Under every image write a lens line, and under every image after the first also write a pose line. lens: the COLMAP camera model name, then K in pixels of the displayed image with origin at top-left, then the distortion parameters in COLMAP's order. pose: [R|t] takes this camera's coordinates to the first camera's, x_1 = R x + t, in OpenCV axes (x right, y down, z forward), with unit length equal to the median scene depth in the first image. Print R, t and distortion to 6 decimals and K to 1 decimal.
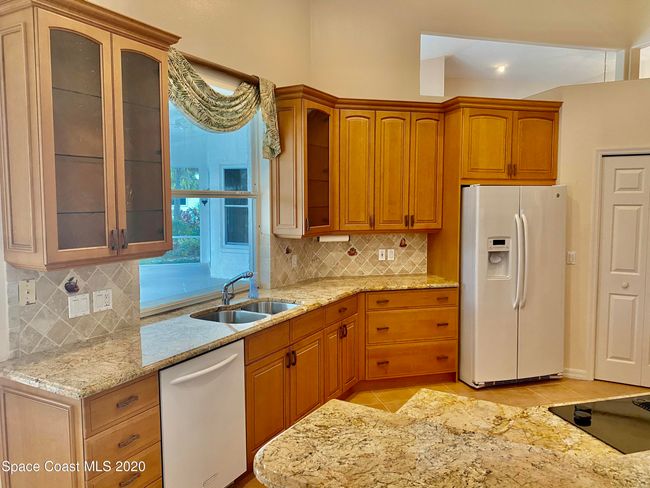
lens RADIAL K [[501.5, 0, 320.9], [0, 501.5, 240.2], [0, 0, 1]] dist [0.036731, -0.031157]
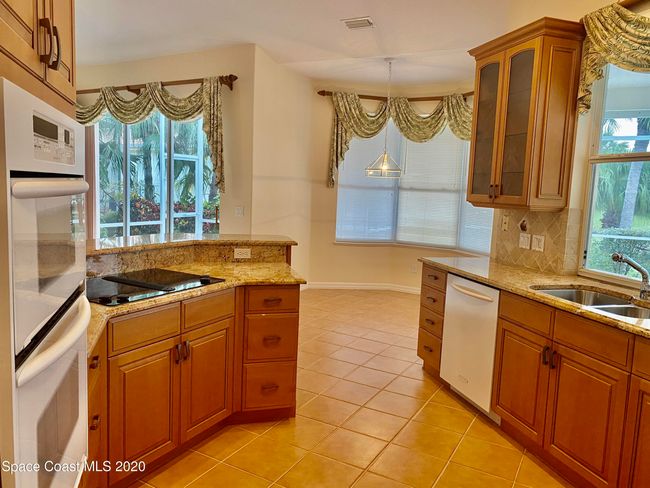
lens RADIAL K [[501.5, 0, 320.9], [0, 501.5, 240.2], [0, 0, 1]] dist [0.036731, -0.031157]
pose [[-0.700433, 0.050166, -0.711953, 0.567120], [-0.096736, 0.981649, 0.164340, -0.030853], [0.707132, 0.183980, -0.682727, 0.944258]]
